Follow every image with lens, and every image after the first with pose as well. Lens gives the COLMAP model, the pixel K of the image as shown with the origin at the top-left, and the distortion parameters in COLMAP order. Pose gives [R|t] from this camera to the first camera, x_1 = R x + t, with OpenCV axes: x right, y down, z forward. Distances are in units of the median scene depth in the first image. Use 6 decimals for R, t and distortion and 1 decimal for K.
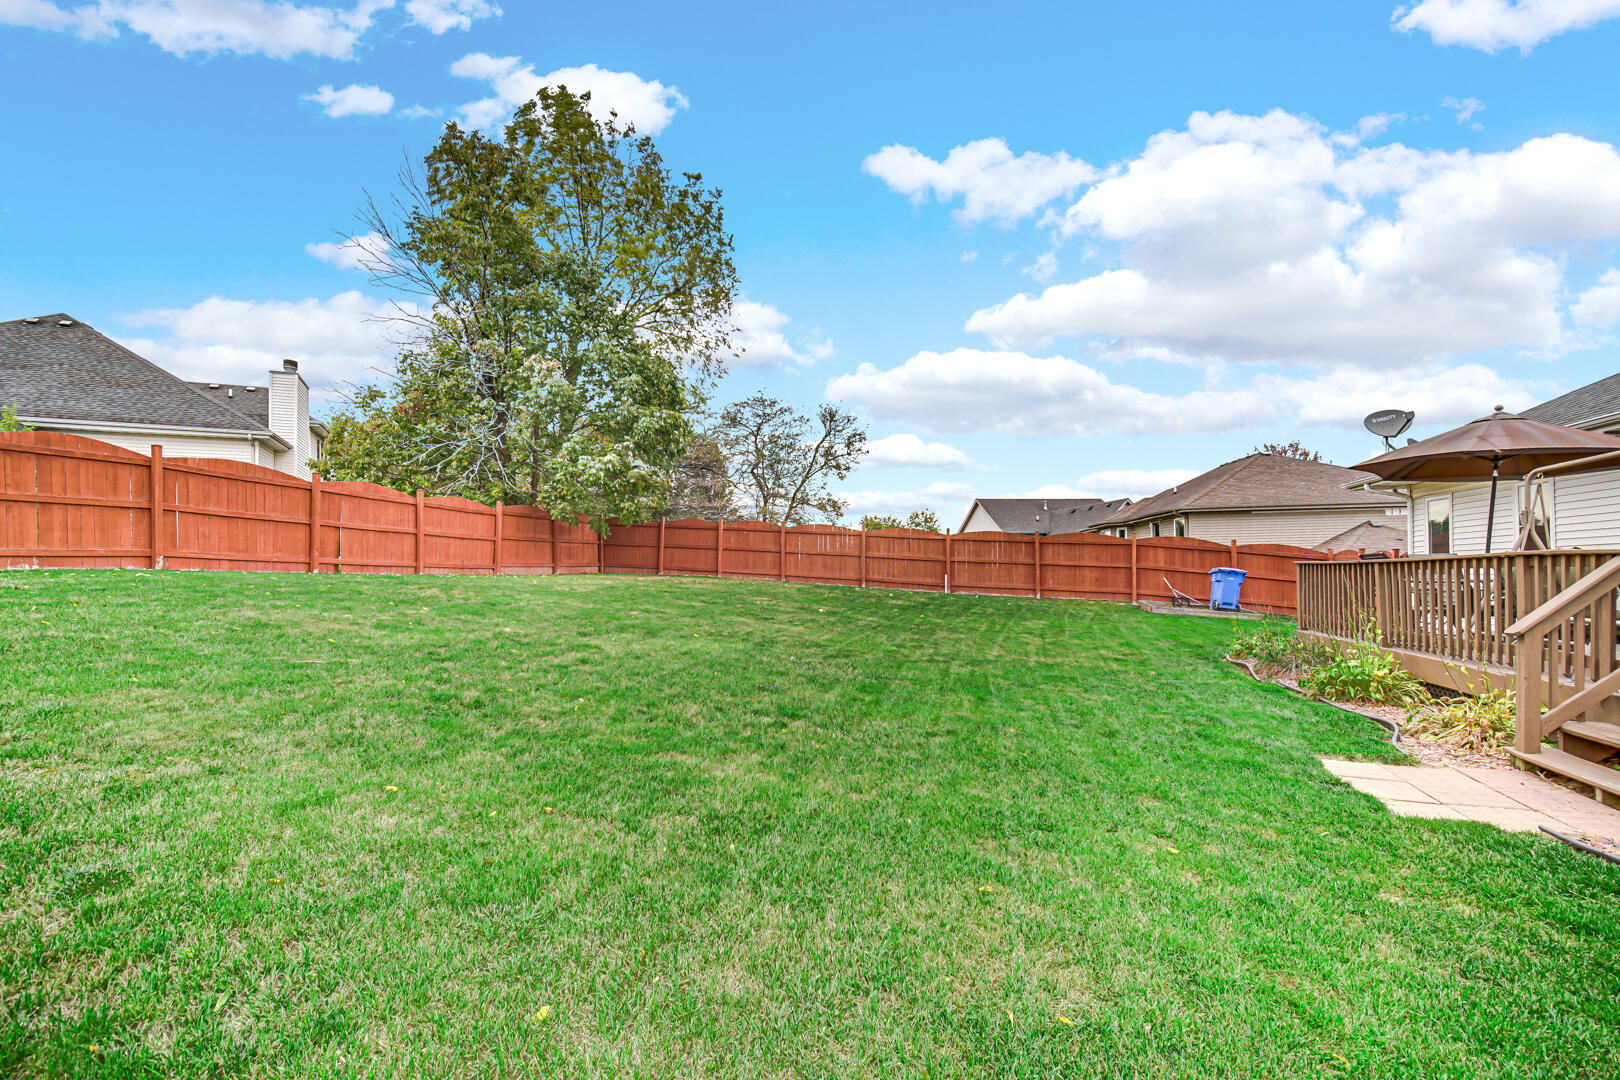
lens RADIAL K [[670.4, 0, 812.9], [0, 670.4, 557.5], [0, 0, 1]] dist [-0.001087, -0.000261]
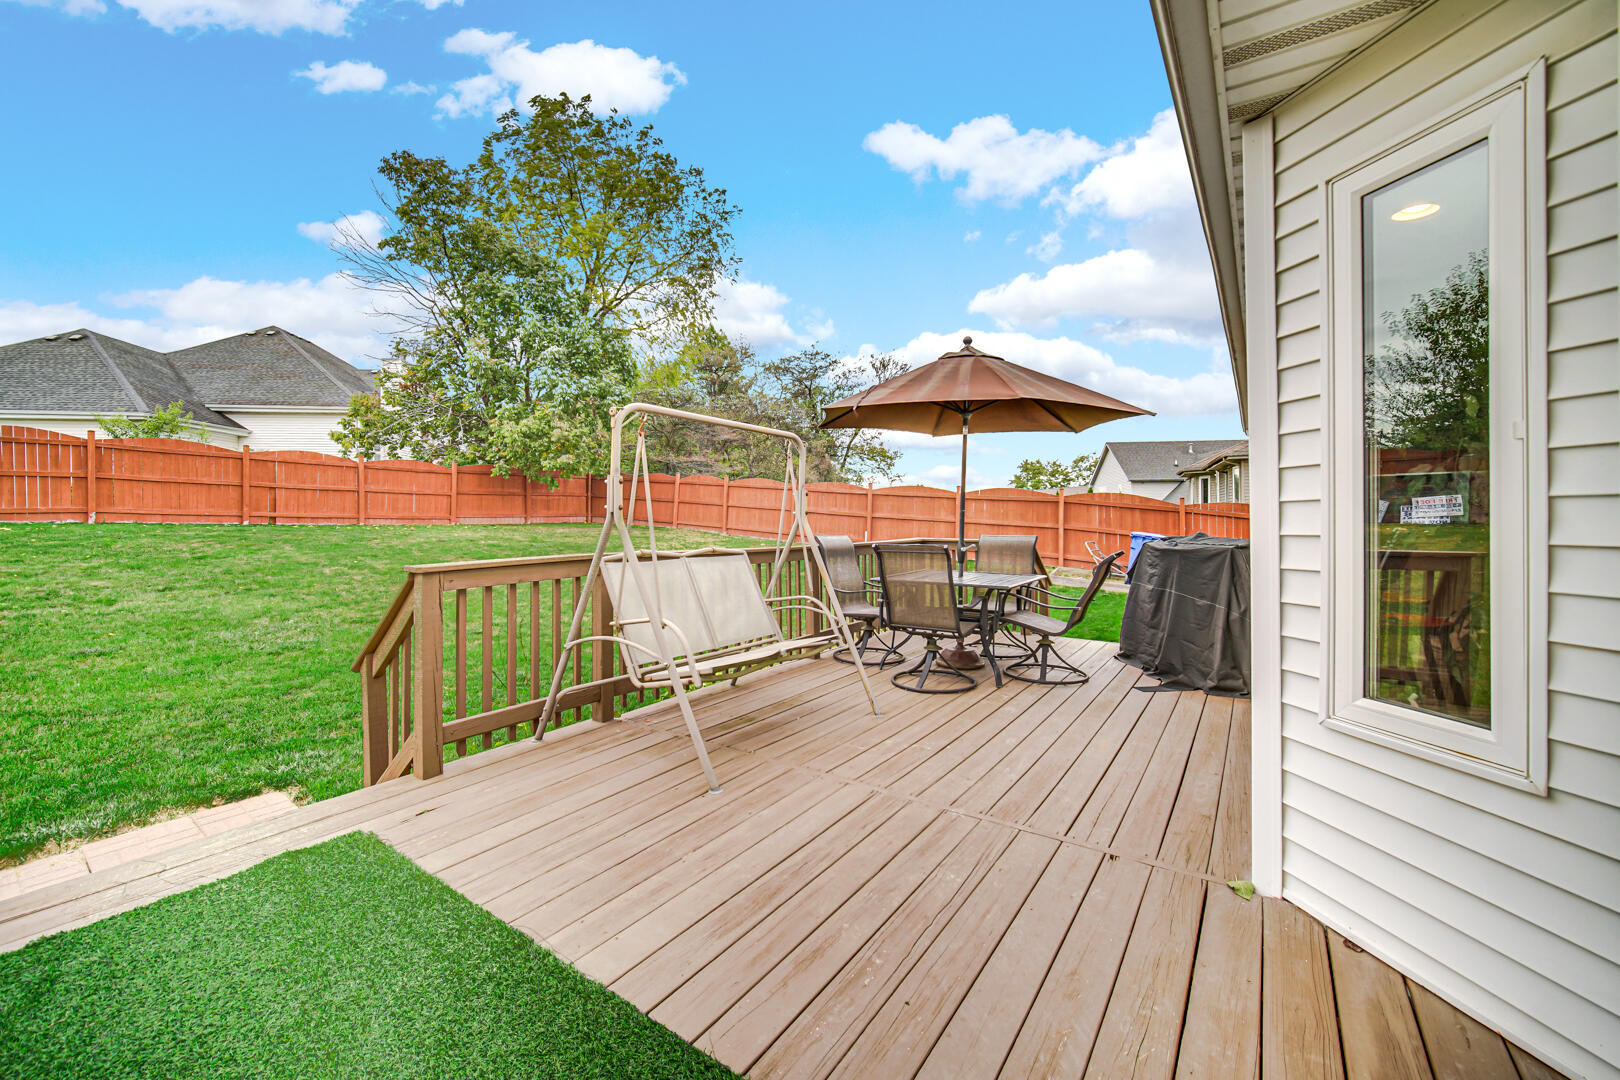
lens RADIAL K [[637.3, 0, 808.0], [0, 637.3, 501.1], [0, 0, 1]] dist [-0.001739, -0.000169]
pose [[0.953438, 0.006958, -0.301508, 0.453128], [-0.006854, 0.999976, 0.001404, -0.021221], [0.301511, 0.000727, 0.953463, 0.124530]]
